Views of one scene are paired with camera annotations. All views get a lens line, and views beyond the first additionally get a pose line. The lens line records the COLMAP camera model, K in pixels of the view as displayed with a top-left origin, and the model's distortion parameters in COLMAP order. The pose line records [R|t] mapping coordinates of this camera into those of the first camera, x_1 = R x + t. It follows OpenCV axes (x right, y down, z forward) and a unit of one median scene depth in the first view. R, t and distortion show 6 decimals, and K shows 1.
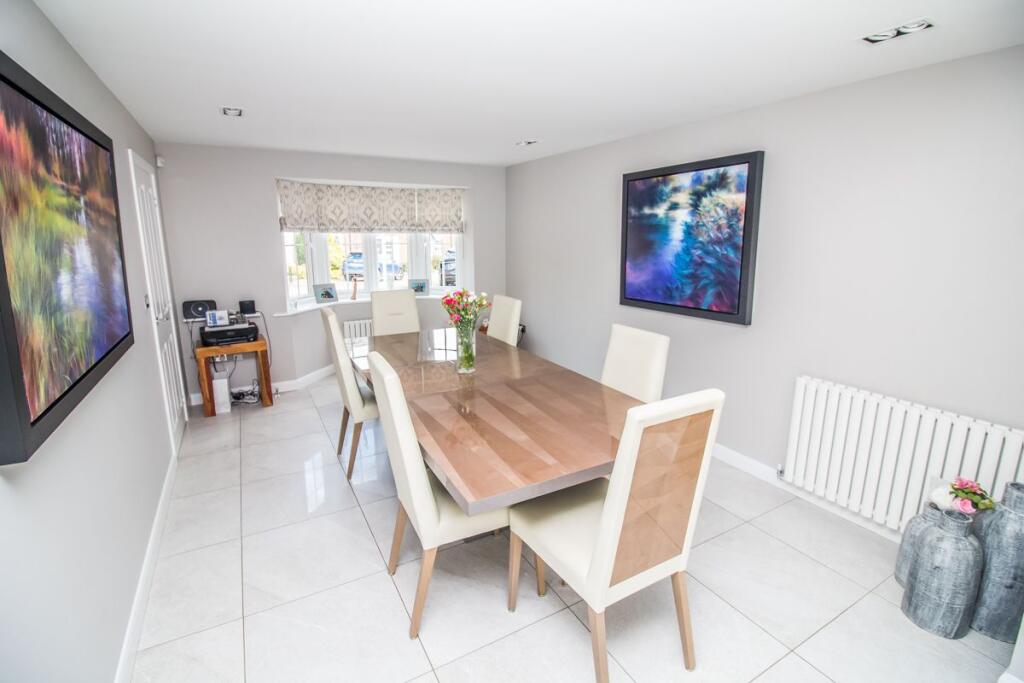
lens RADIAL K [[474.3, 0, 508.7], [0, 474.3, 324.8], [0, 0, 1]] dist [-0.003028, -0.000763]
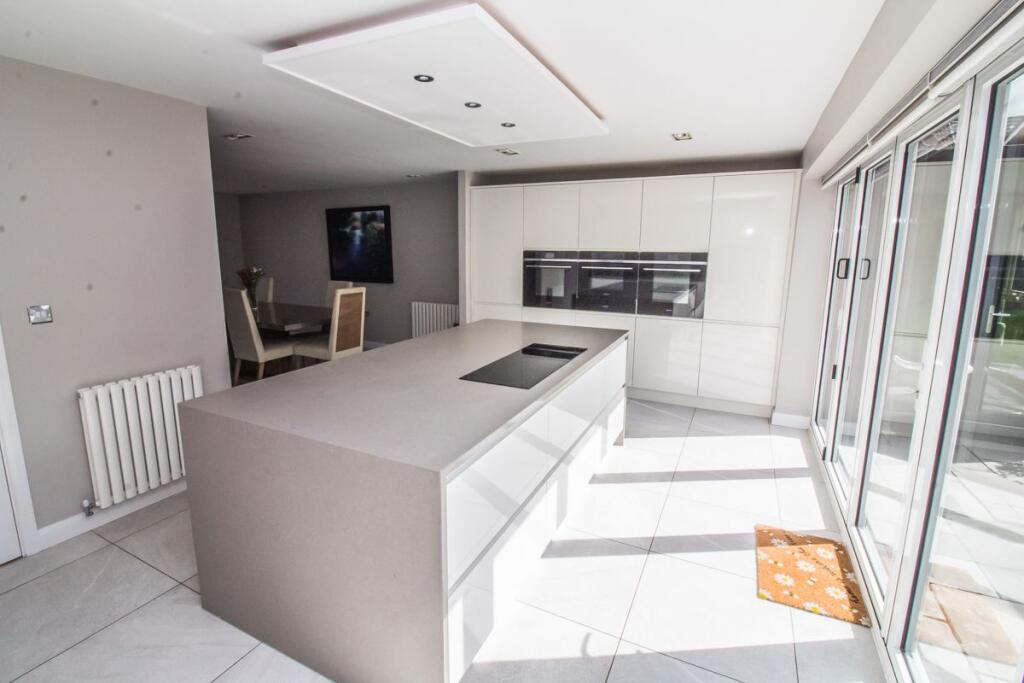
lens RADIAL K [[474.3, 0, 508.7], [0, 474.3, 324.8], [0, 0, 1]] dist [-0.003028, -0.000763]
pose [[0.830874, -0.085049, 0.549923, -0.241162], [0.100162, 0.994968, 0.002544, 0.215517], [-0.547372, 0.052968, 0.835211, -0.998711]]
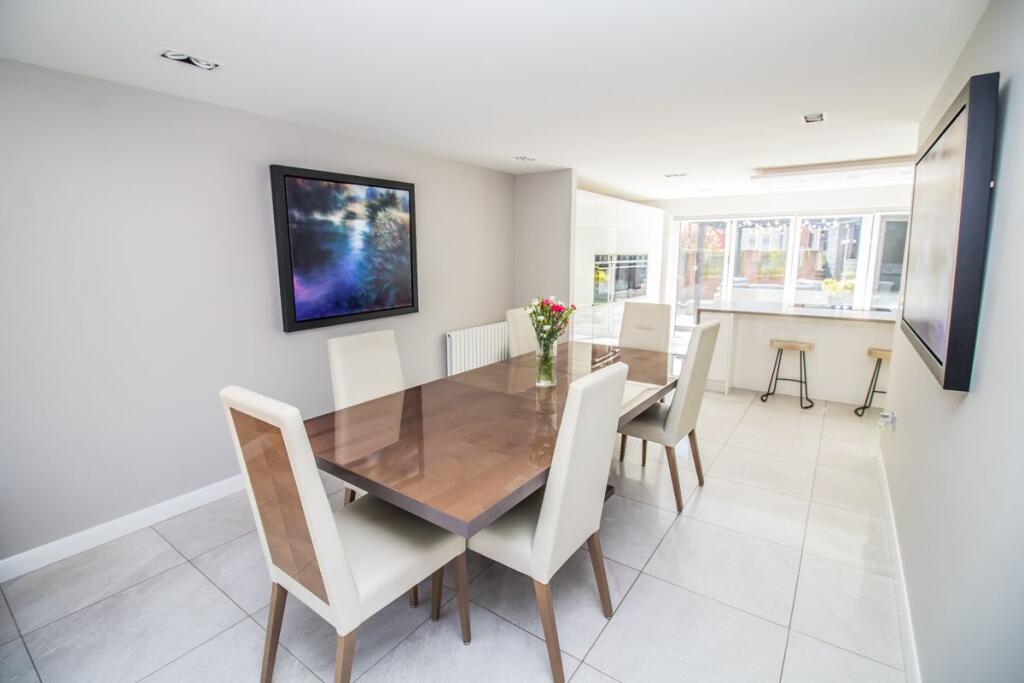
lens RADIAL K [[474.3, 0, 508.7], [0, 474.3, 324.8], [0, 0, 1]] dist [-0.003028, -0.000763]
pose [[-0.413764, -0.126832, 0.901506, -0.738285], [0.182043, 0.958721, 0.218434, -0.191107], [-0.891998, 0.254493, -0.373595, 1.161323]]
